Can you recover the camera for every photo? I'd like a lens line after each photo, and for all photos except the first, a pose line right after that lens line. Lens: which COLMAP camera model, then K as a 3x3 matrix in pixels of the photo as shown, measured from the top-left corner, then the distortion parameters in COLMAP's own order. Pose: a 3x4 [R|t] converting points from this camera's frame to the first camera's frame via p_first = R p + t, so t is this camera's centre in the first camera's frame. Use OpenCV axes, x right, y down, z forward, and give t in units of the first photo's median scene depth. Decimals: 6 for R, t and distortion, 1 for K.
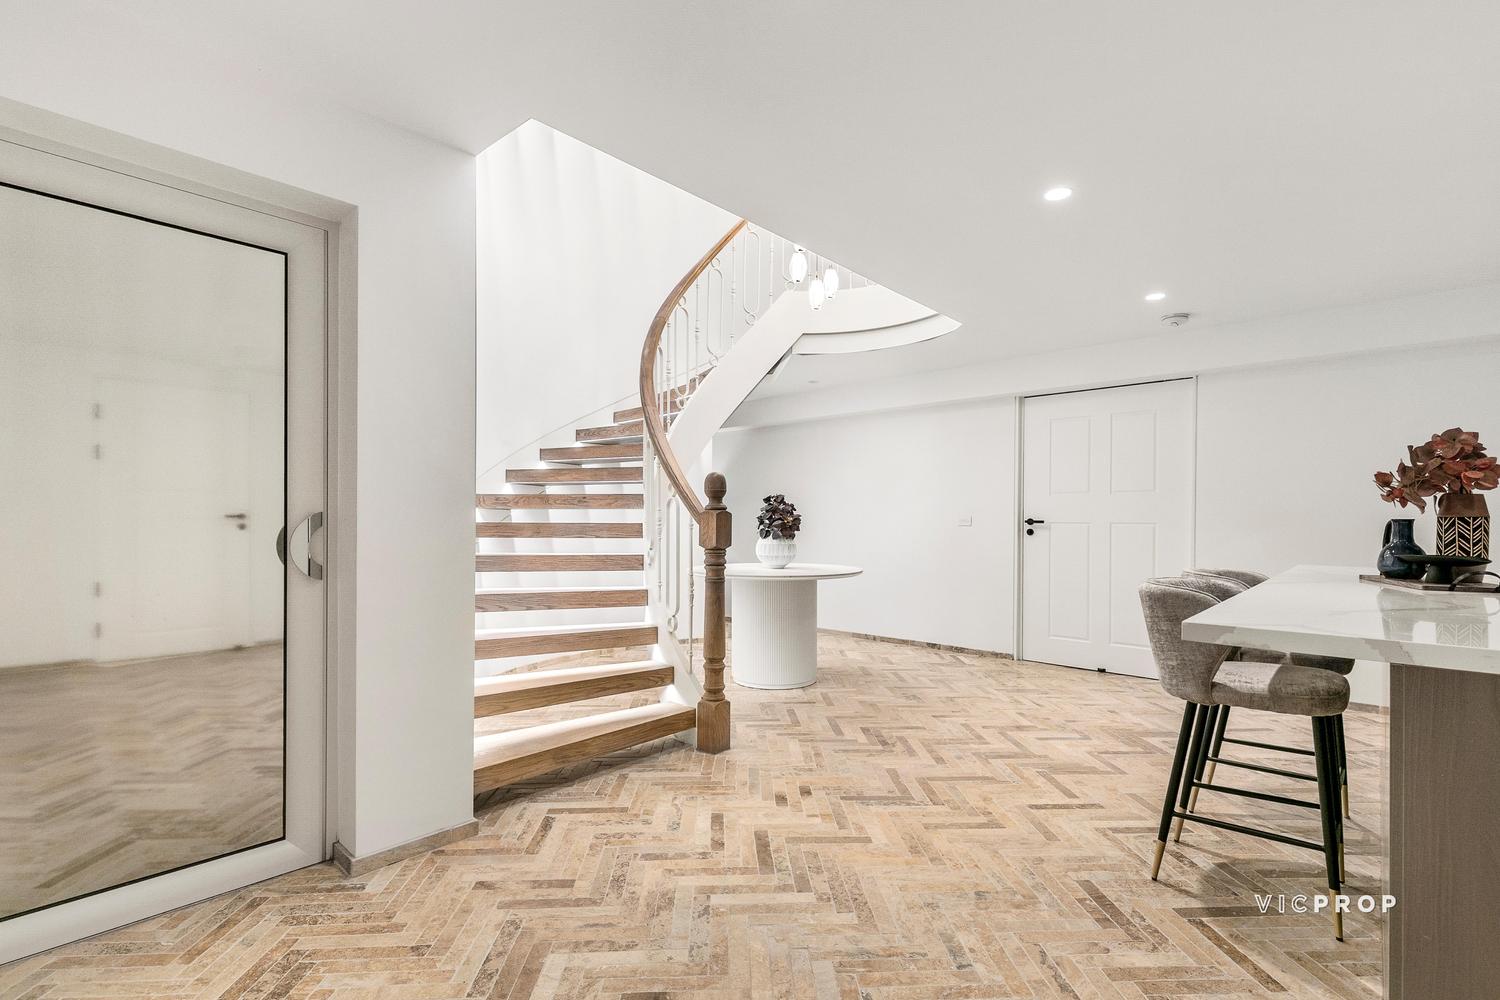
lens RADIAL K [[698.2, 0, 749.6], [0, 698.2, 509.5], [0, 0, 1]] dist [-0.000055, -0.000012]
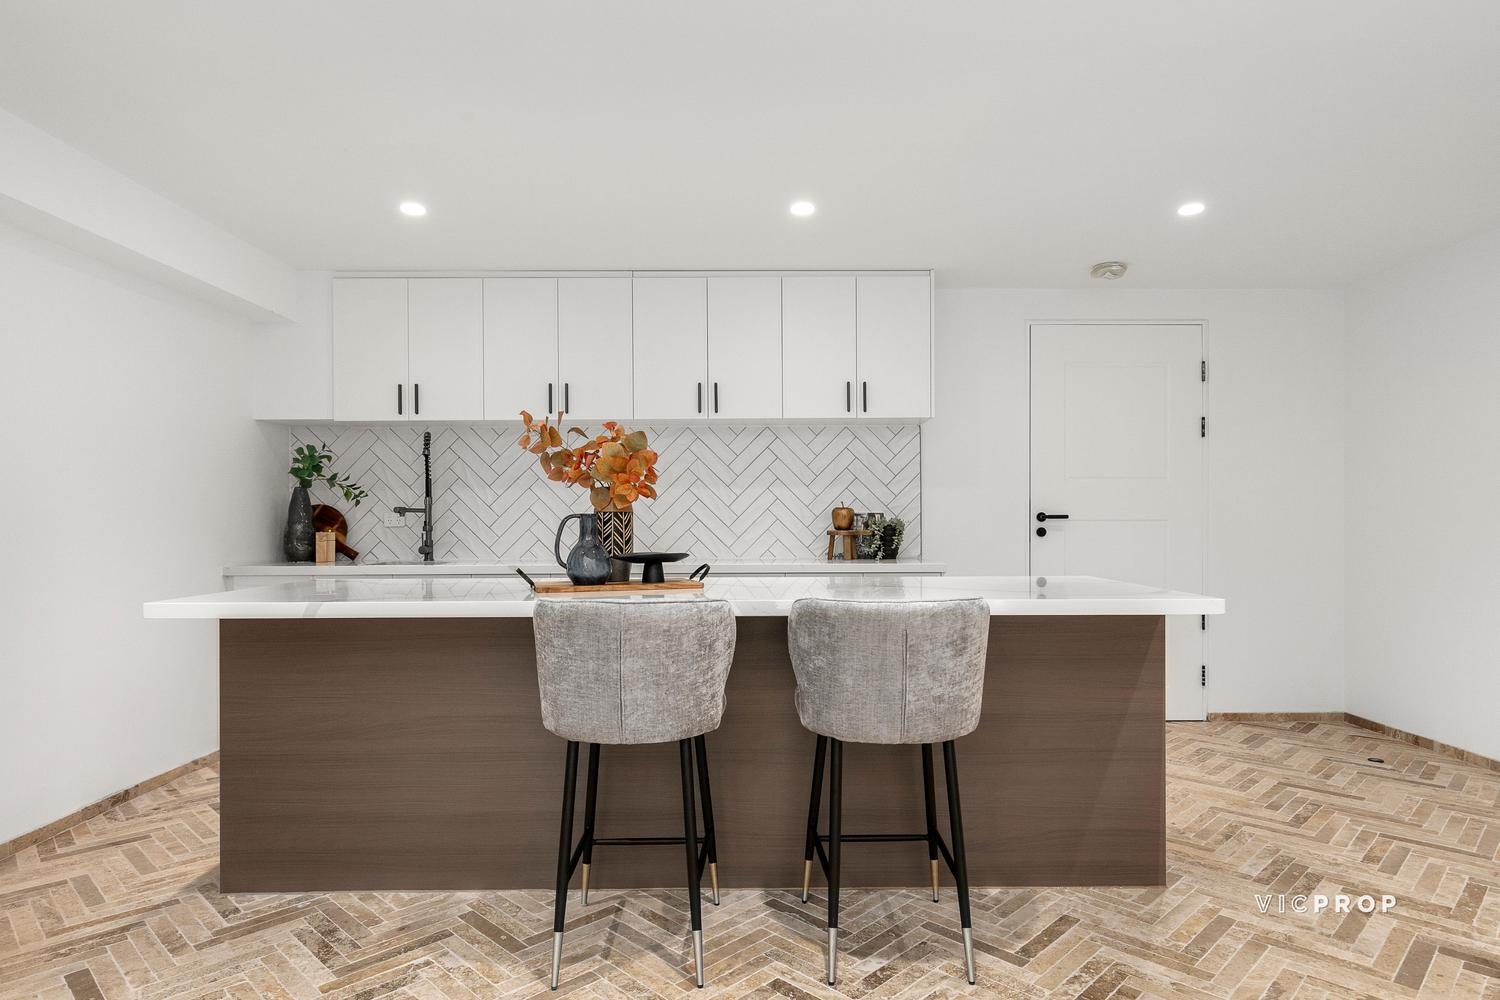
lens RADIAL K [[861.6, 0, 747.8], [0, 861.6, 502.9], [0, 0, 1]] dist [0.000550, -0.000015]
pose [[-0.685090, 0.008572, 0.728408, 0.052146], [-0.010216, 0.999719, -0.021372, 0.024308], [-0.728386, -0.022083, -0.684811, 1.681926]]
